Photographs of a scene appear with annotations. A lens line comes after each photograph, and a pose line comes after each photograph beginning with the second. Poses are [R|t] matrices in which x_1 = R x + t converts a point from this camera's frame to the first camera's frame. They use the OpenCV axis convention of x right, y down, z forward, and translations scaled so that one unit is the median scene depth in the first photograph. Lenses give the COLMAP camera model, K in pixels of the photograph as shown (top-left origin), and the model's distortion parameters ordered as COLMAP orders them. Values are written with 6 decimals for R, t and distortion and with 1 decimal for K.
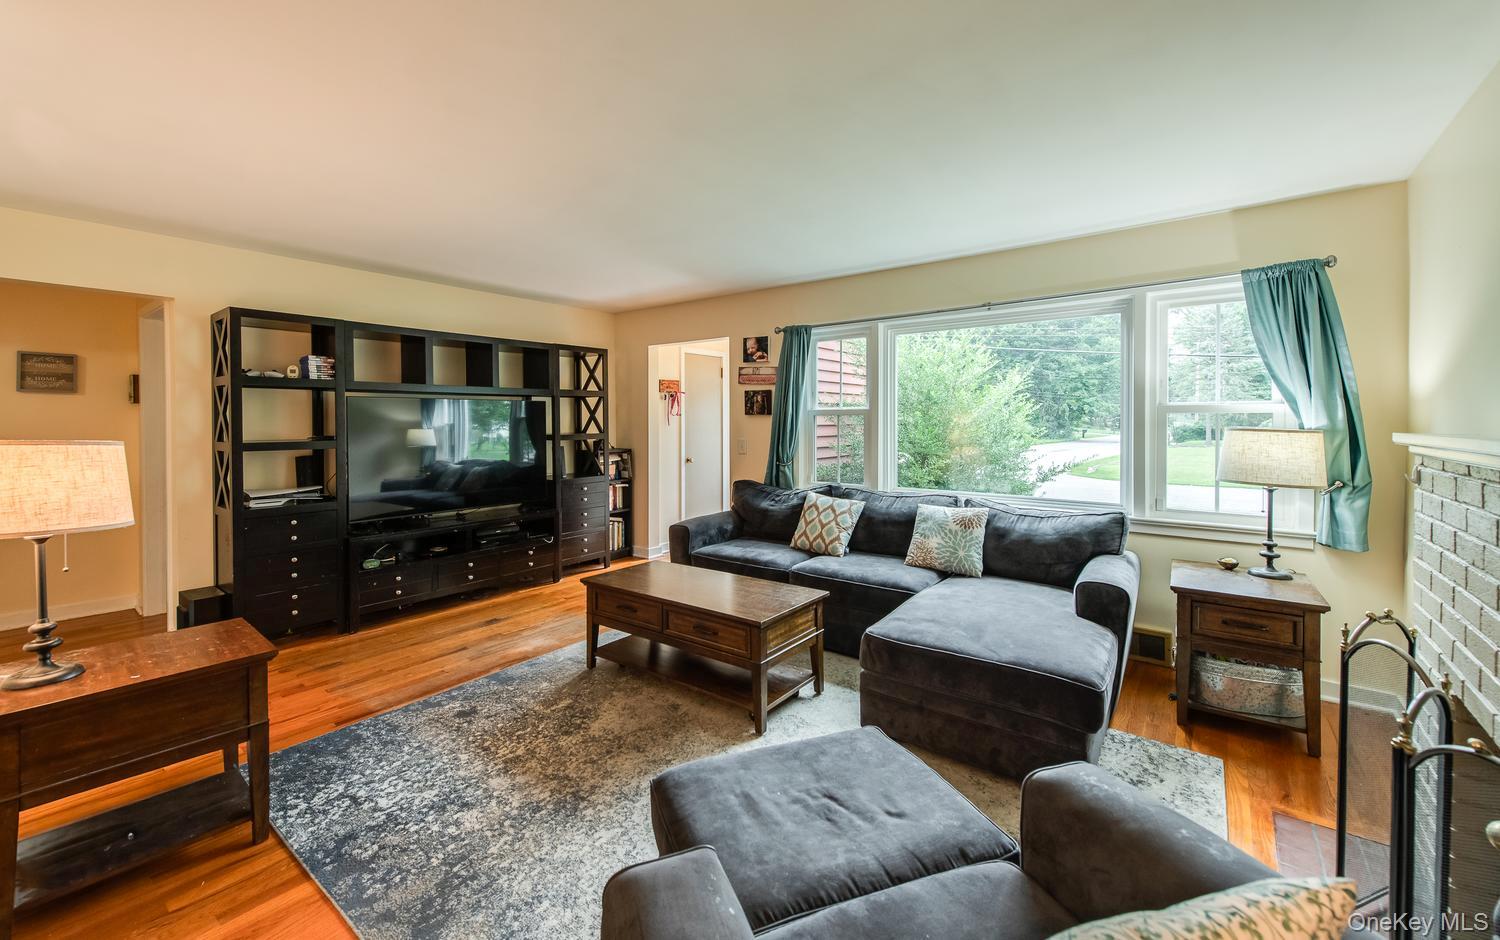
lens RADIAL K [[607.9, 0, 760.0], [0, 607.9, 419.7], [0, 0, 1]] dist [-0.000589, -0.000872]
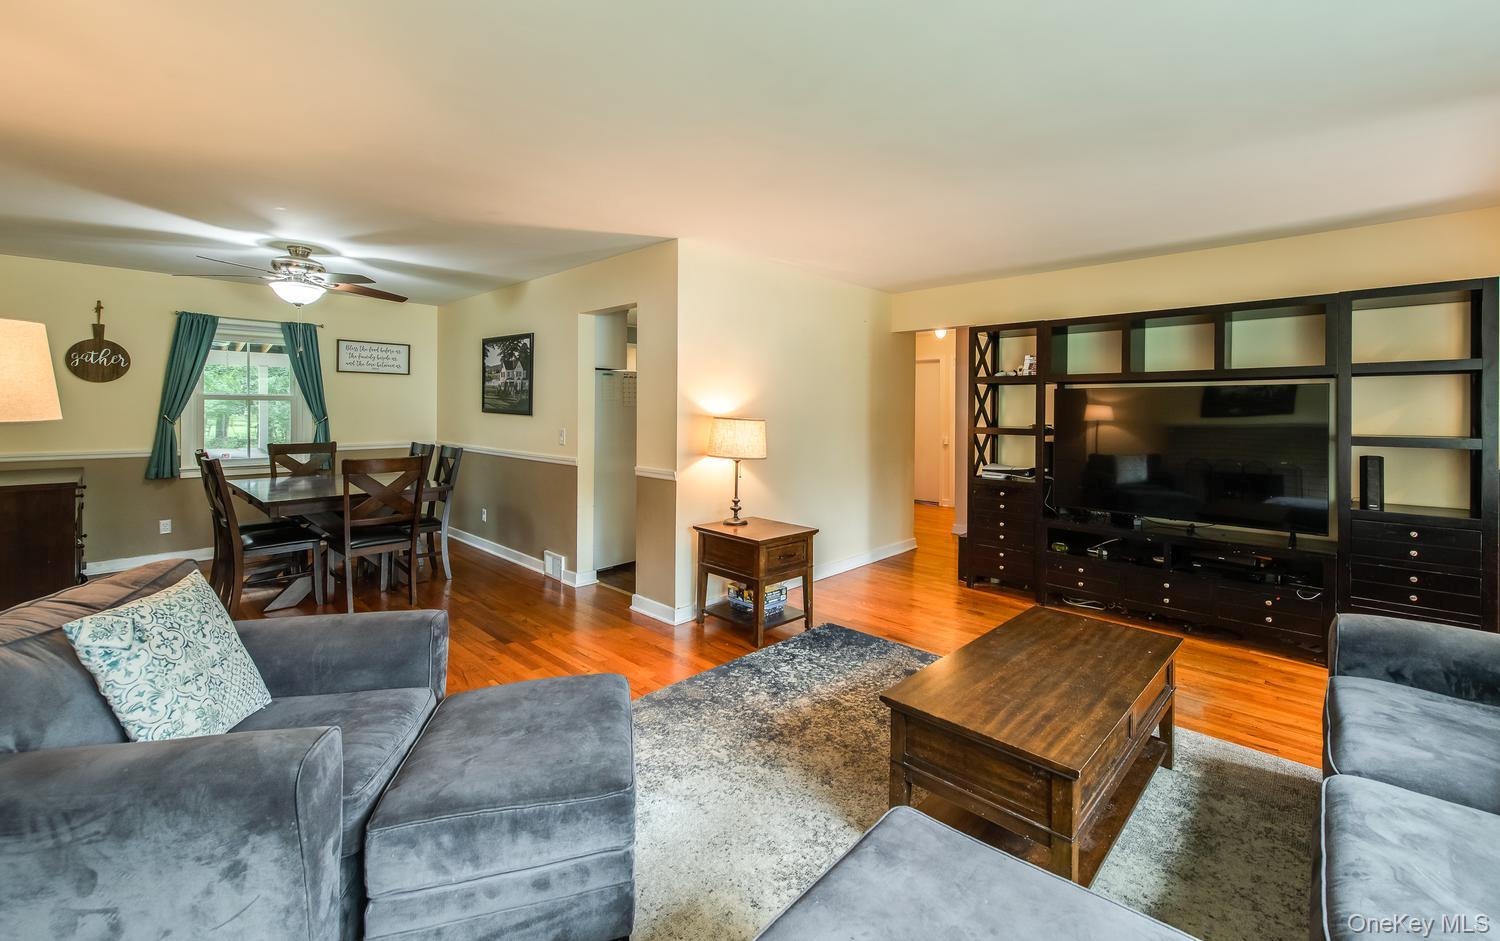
lens RADIAL K [[607.9, 0, 760.0], [0, 607.9, 420.2], [0, 0, 1]] dist [-0.000589, -0.000872]
pose [[-0.117131, 0.019361, -0.992928, 0.528246], [-0.010019, 0.999736, 0.020675, 0.001677], [0.993066, 0.012370, -0.116906, 0.701348]]
